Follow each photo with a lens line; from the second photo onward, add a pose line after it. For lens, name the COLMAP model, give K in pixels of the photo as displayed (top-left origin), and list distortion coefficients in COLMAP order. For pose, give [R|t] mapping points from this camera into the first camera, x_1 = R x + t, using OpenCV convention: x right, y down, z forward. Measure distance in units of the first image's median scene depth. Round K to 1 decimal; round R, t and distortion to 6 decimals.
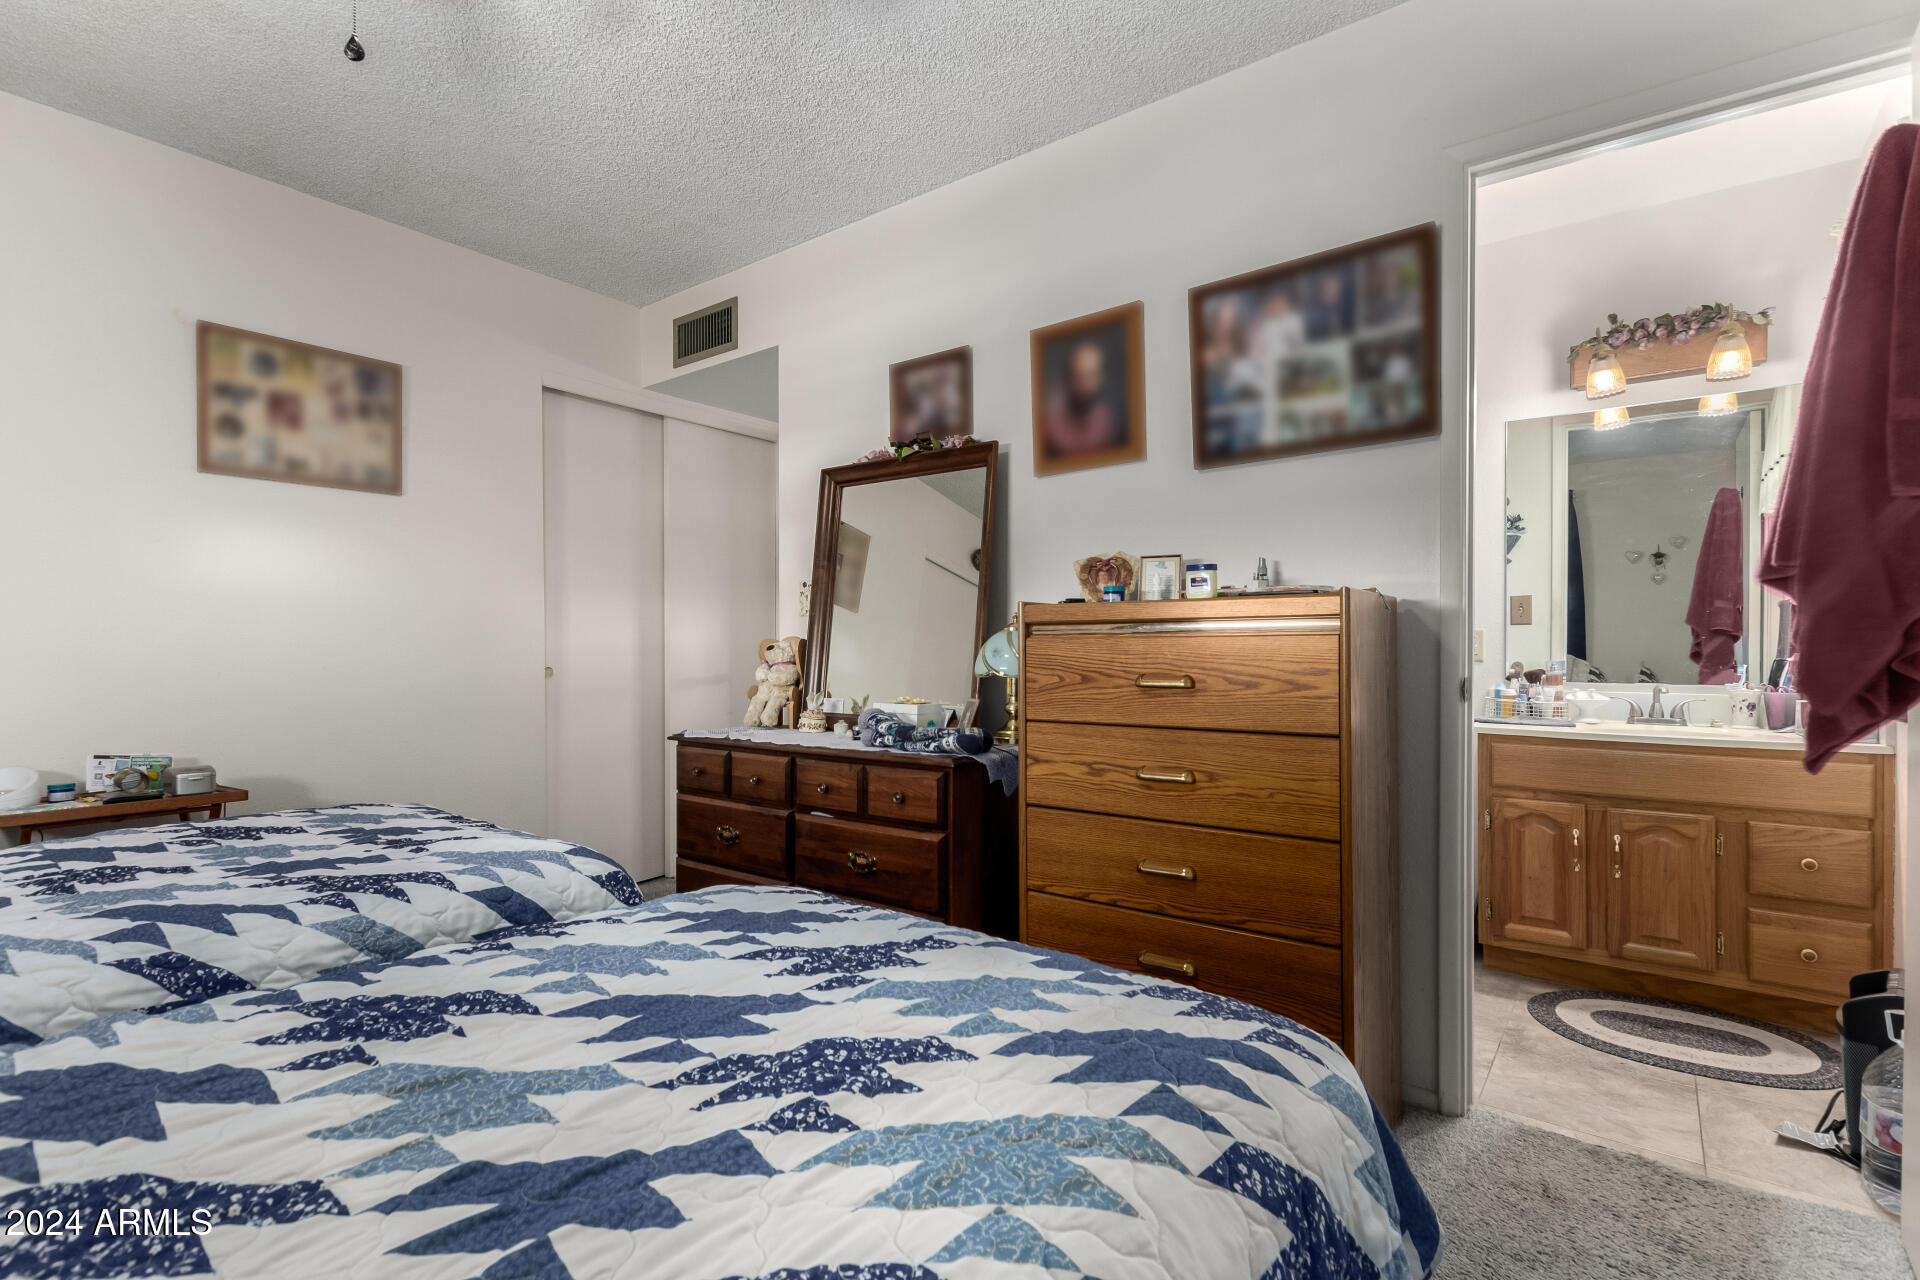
lens RADIAL K [[895.2, 0, 966.8], [0, 895.2, 649.2], [0, 0, 1]] dist [0.002829, -0.001158]
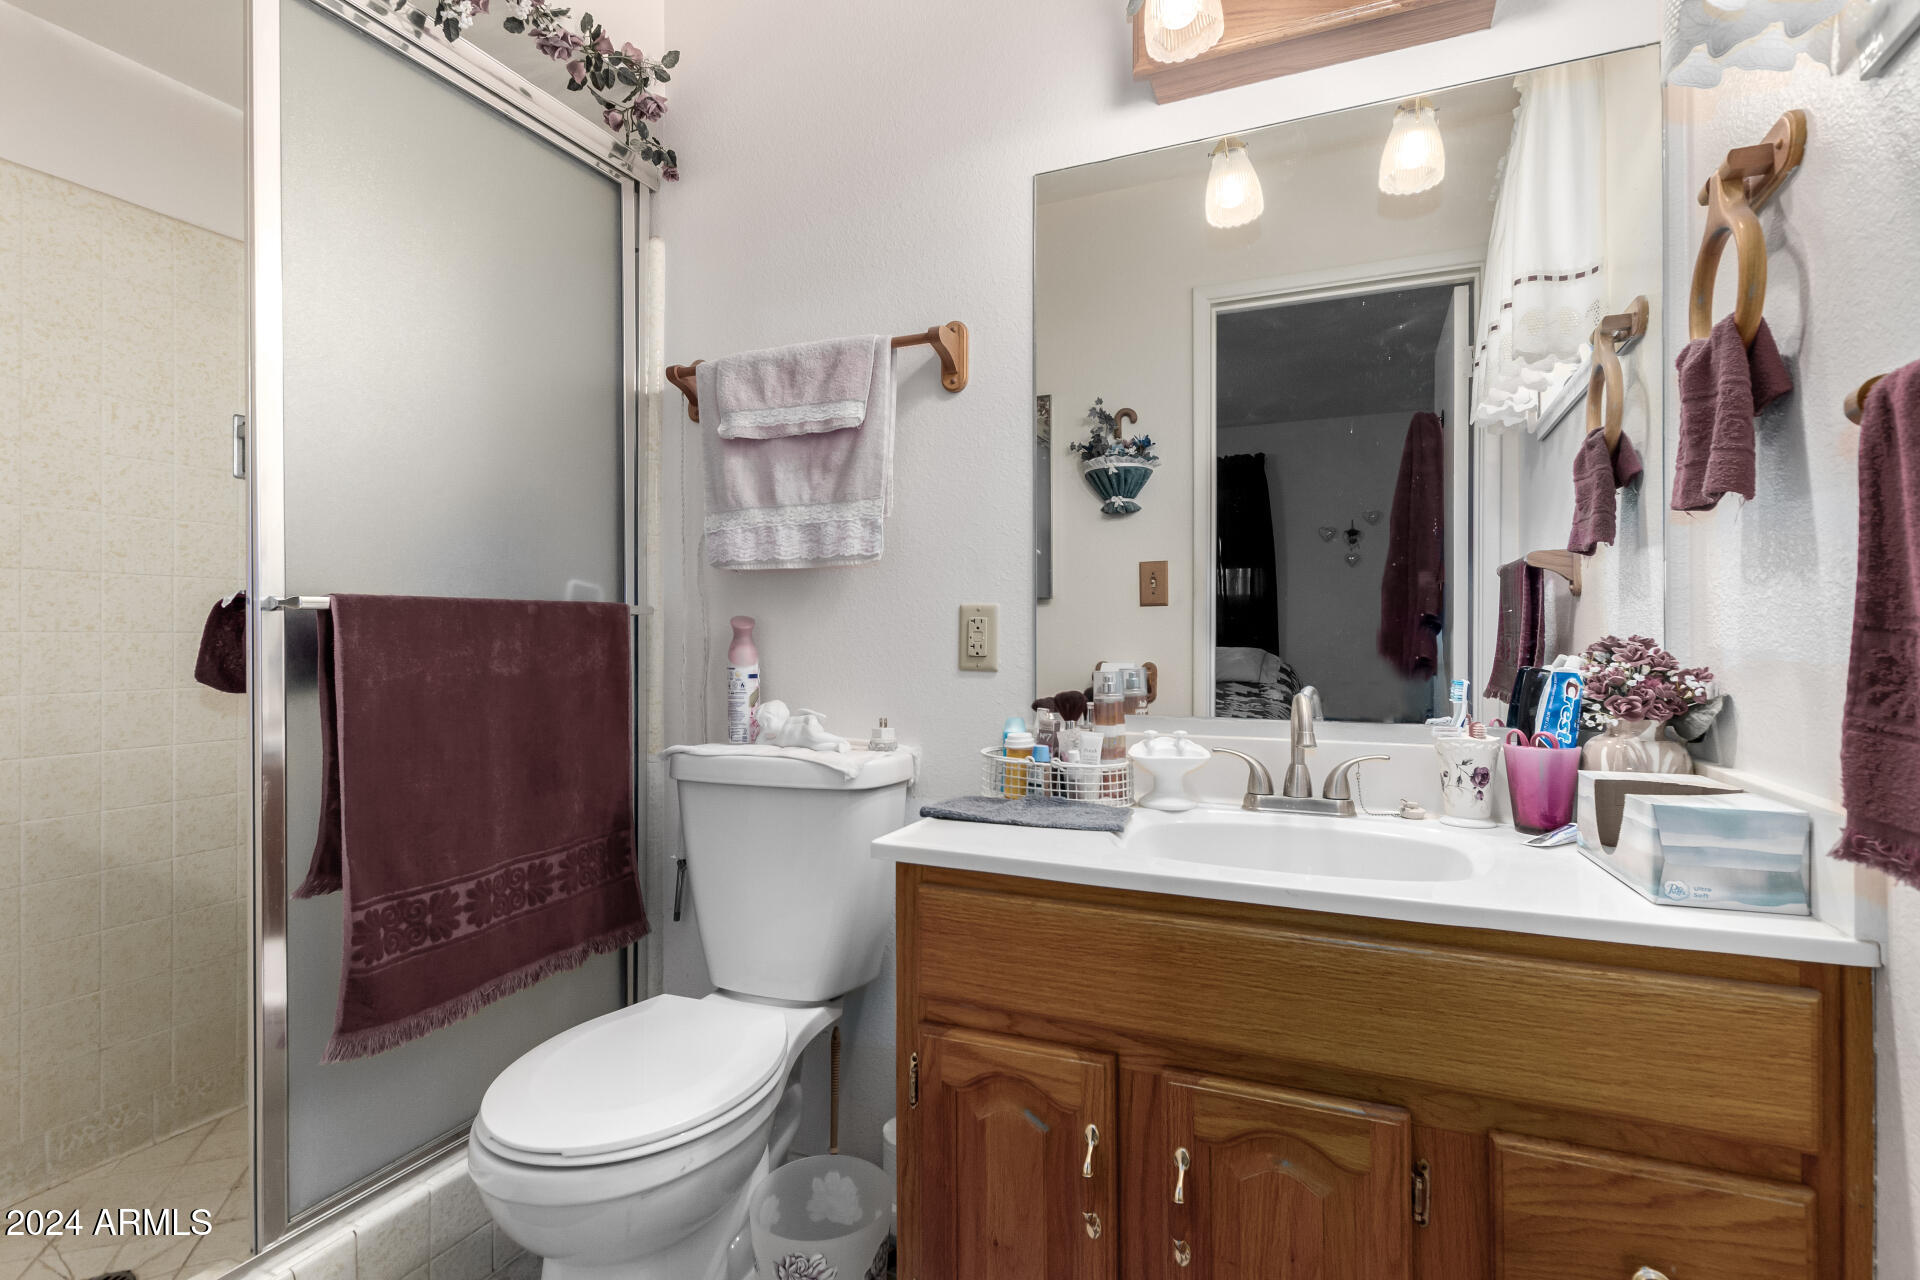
lens RADIAL K [[895.2, 0, 955.5], [0, 895.2, 639.0], [0, 0, 1]] dist [0.002829, -0.001158]
pose [[0.974970, -0.000704, 0.222335, 0.504376], [0.002265, 0.999975, -0.006766, -0.000693], [-0.222325, 0.007101, 0.974947, 0.601817]]
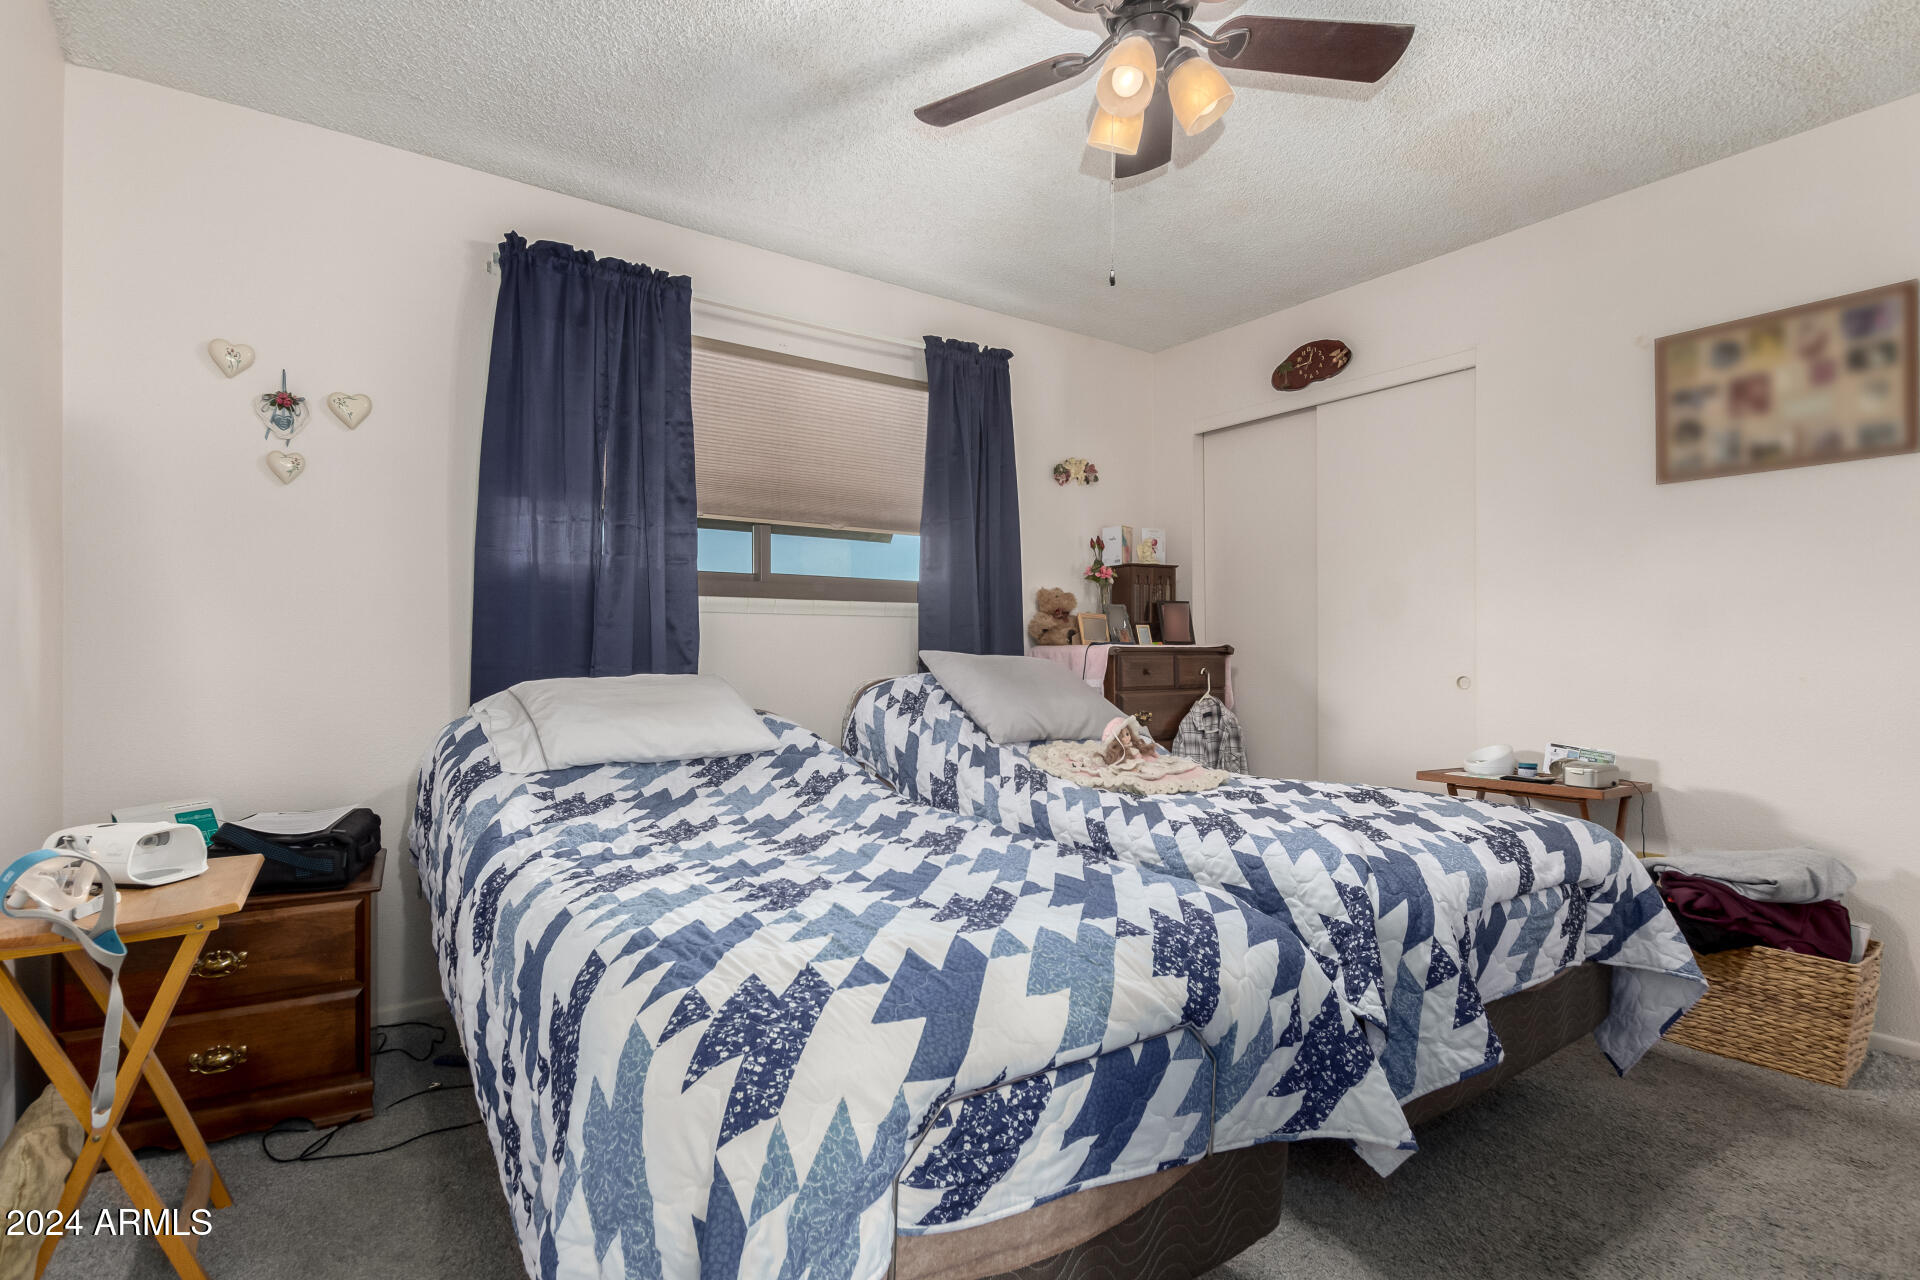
lens RADIAL K [[895.2, 0, 888.8], [0, 895.2, 642.6], [0, 0, 1]] dist [0.002829, -0.001158]
pose [[-0.322738, -0.002292, -0.946486, 1.687004], [-0.006825, 0.999977, -0.000095, -0.035221], [0.946464, 0.006429, -0.322746, 2.027165]]
